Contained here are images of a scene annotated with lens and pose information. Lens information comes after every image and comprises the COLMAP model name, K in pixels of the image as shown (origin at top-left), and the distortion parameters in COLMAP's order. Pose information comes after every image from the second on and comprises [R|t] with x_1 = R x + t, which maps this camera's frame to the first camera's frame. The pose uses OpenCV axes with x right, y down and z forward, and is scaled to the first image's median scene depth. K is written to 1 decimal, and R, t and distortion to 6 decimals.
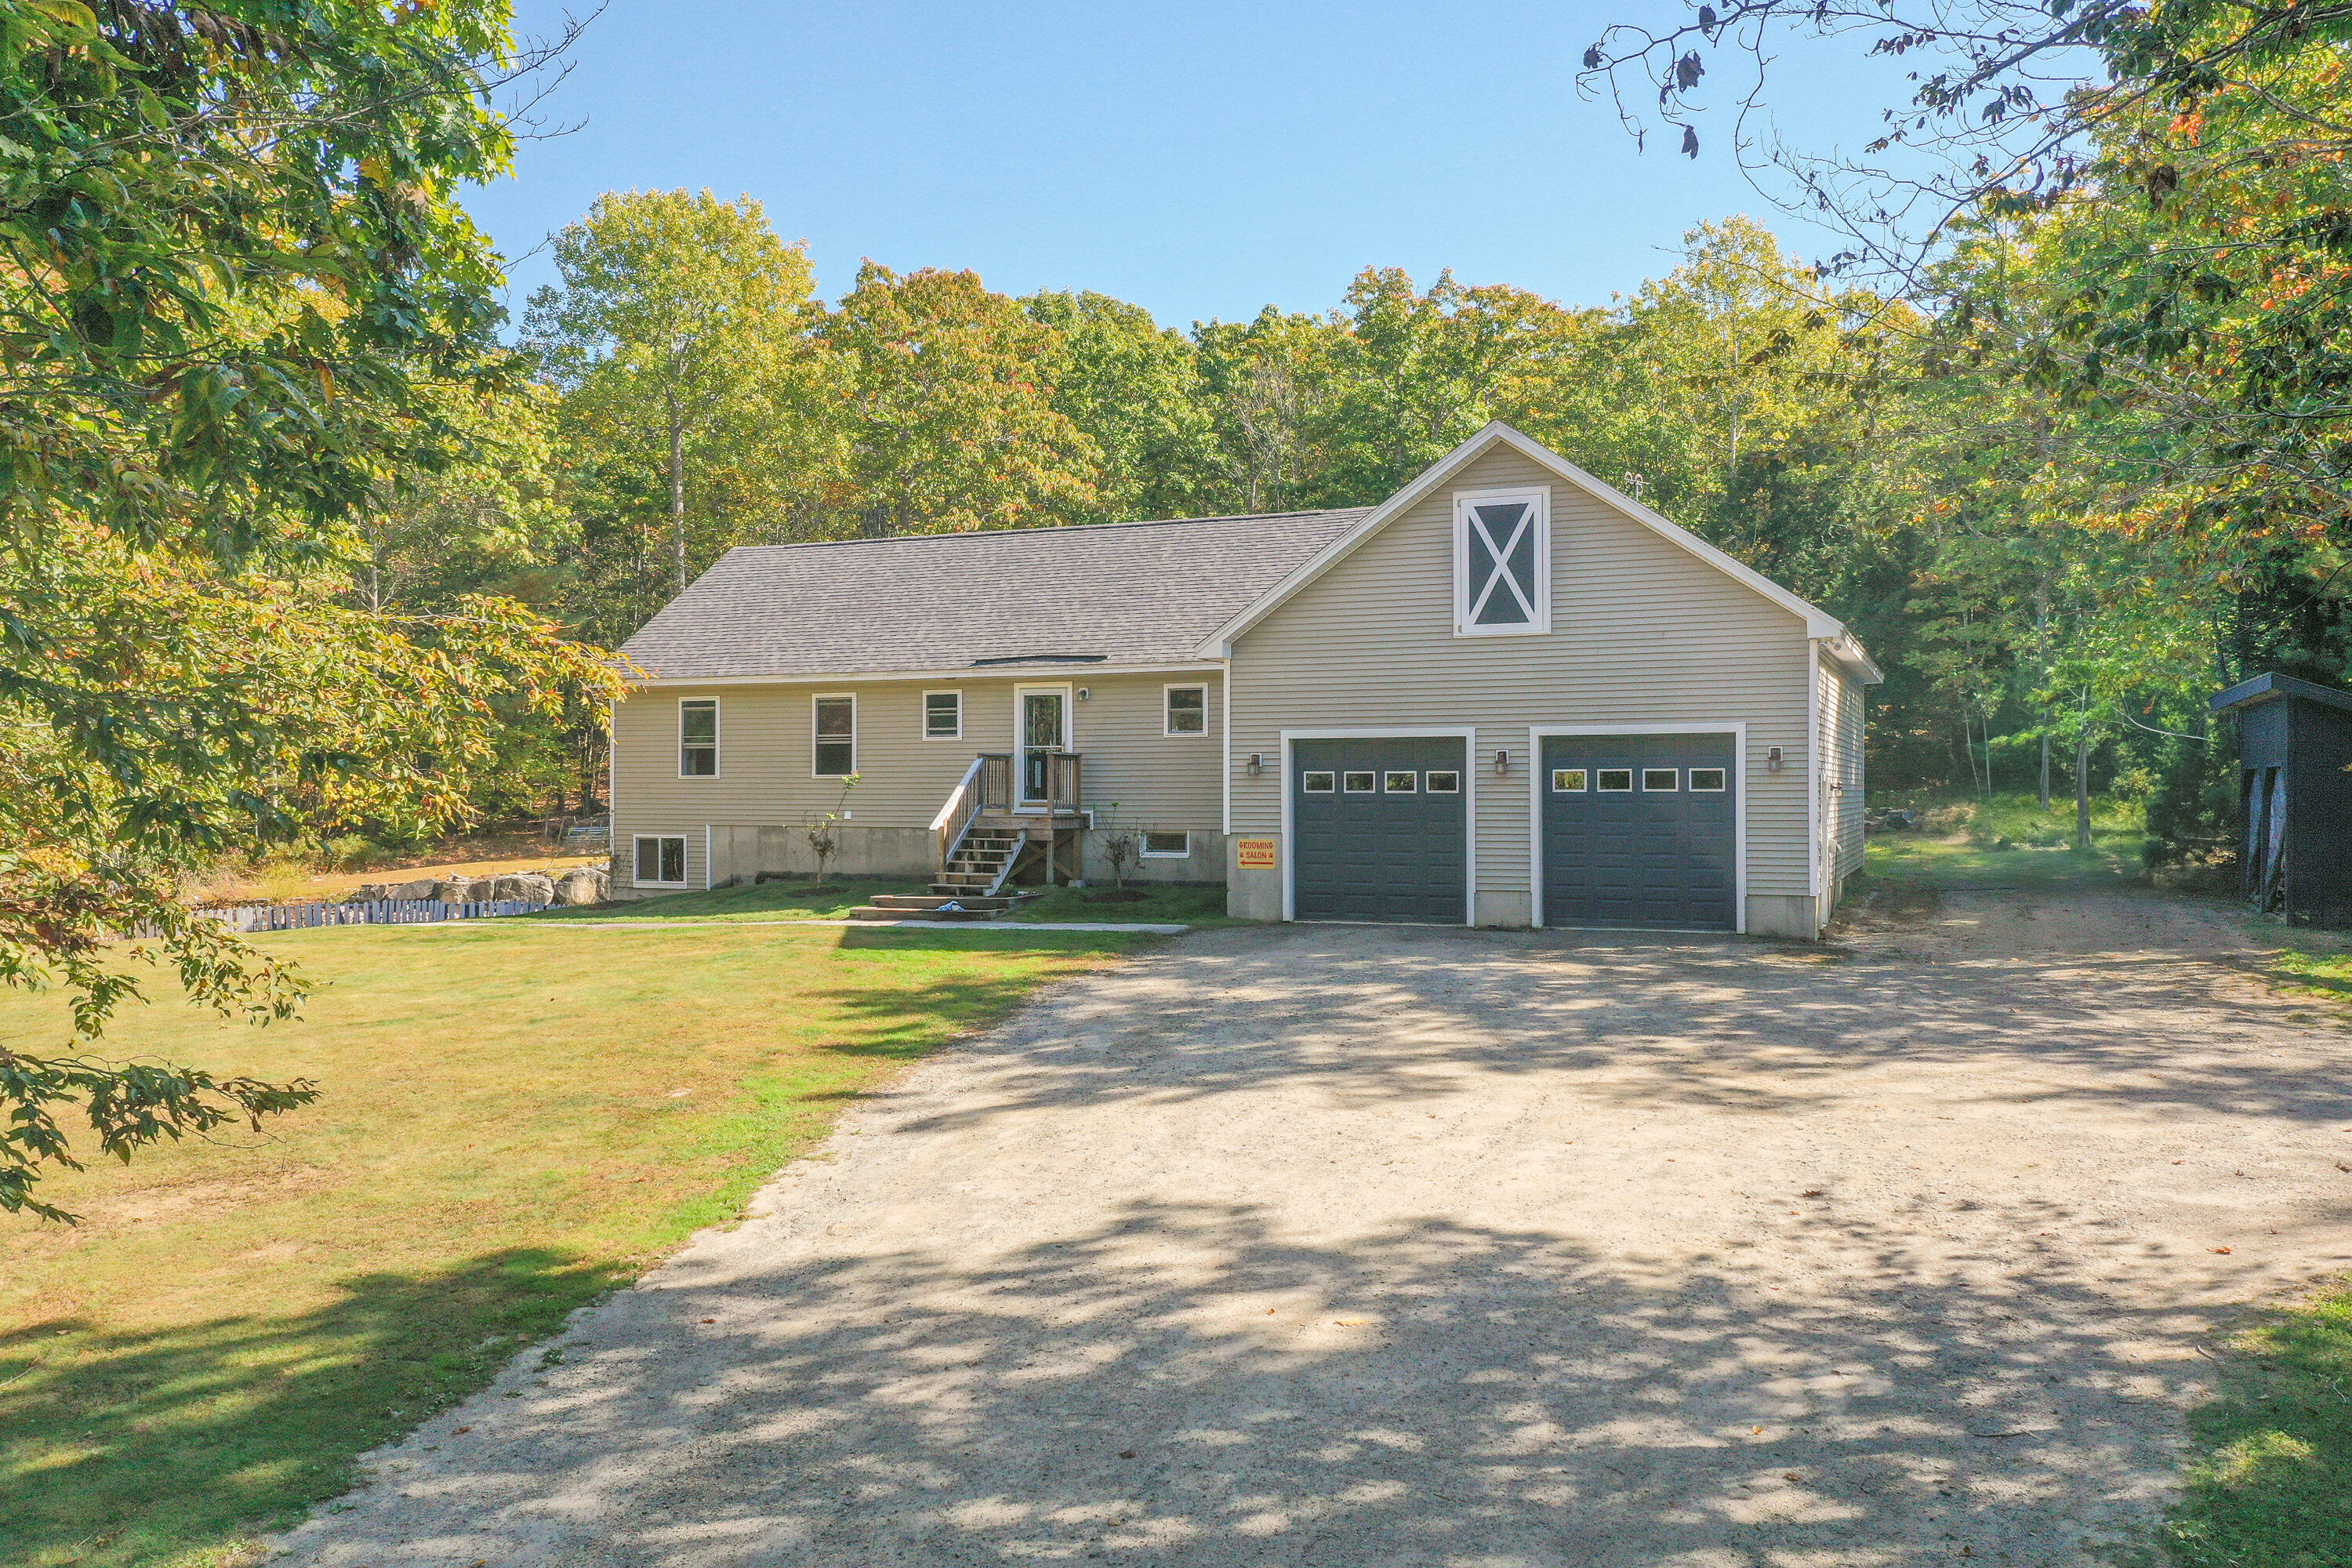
lens RADIAL K [[1830.1, 0, 1176.0], [0, 1830.1, 784.0], [0, 0, 1]] dist [-0.001781, 0.004640]
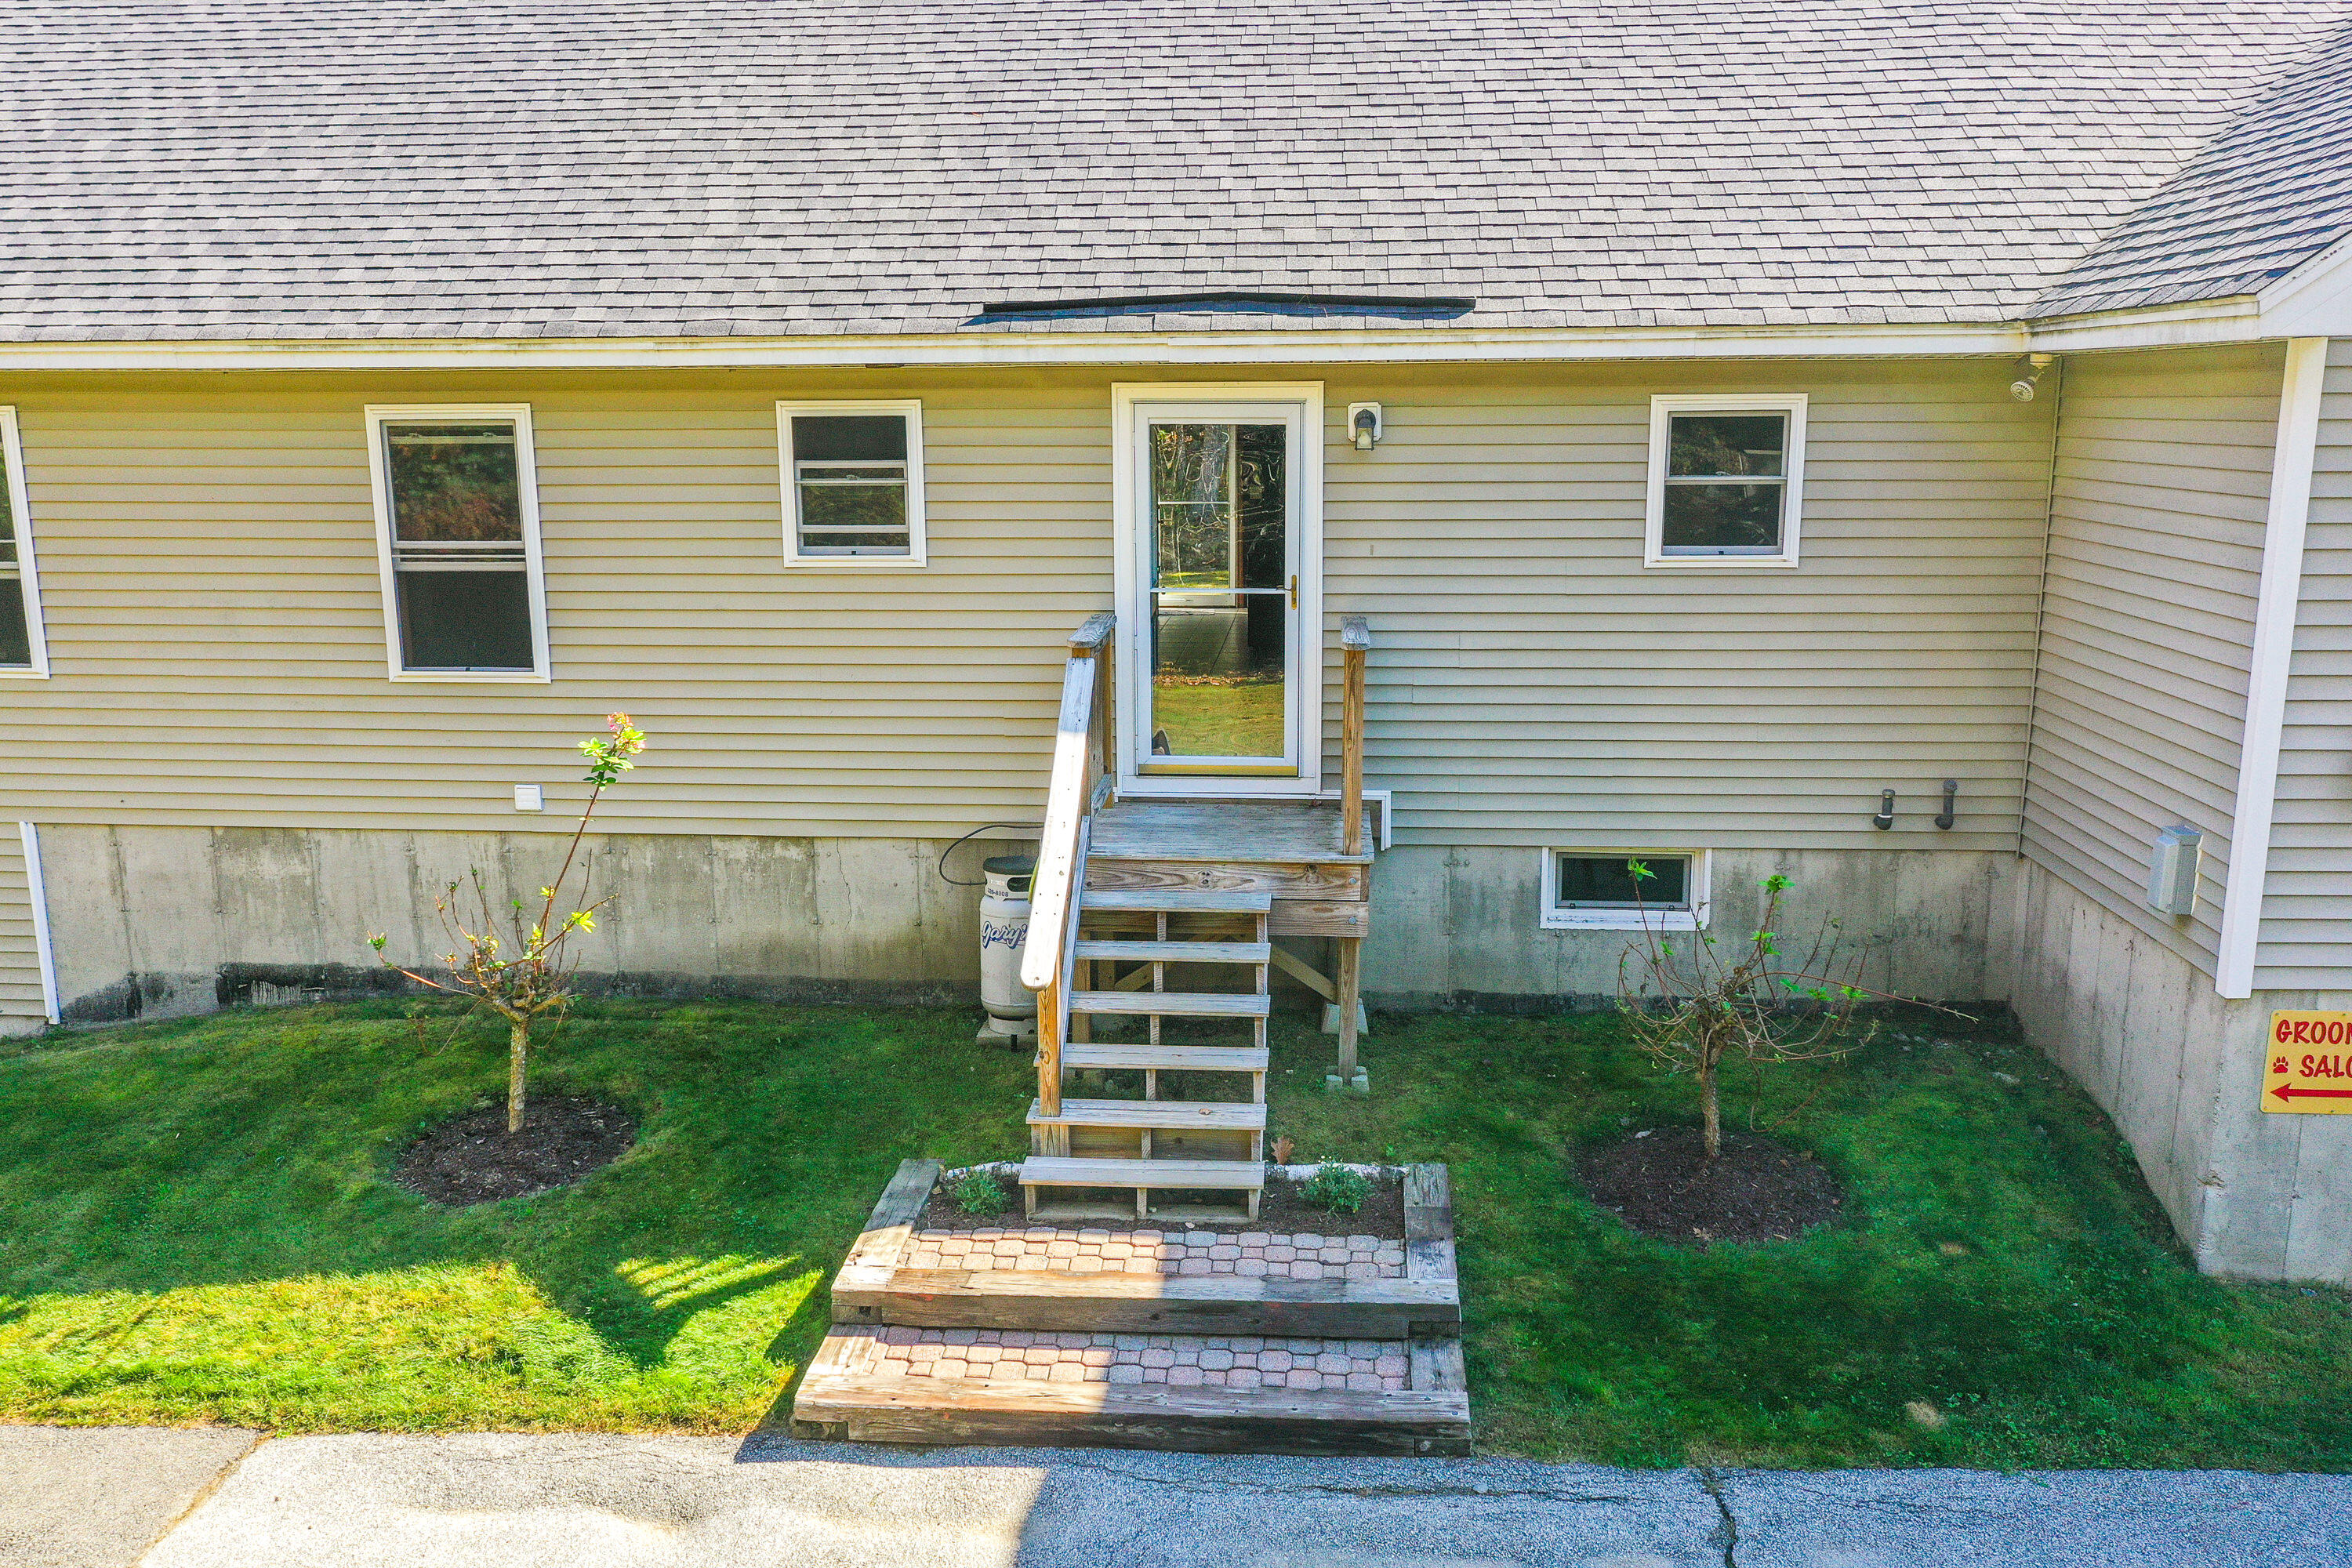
lens RADIAL K [[1830.1, 0, 1176.0], [0, 1830.1, 784.0], [0, 0, 1]] dist [-0.001781, 0.004640]
pose [[0.947967, -0.069397, 0.310714, -0.108180], [0.003604, 0.978231, 0.207488, -0.032079], [-0.318349, -0.195572, 0.927580, 0.422392]]
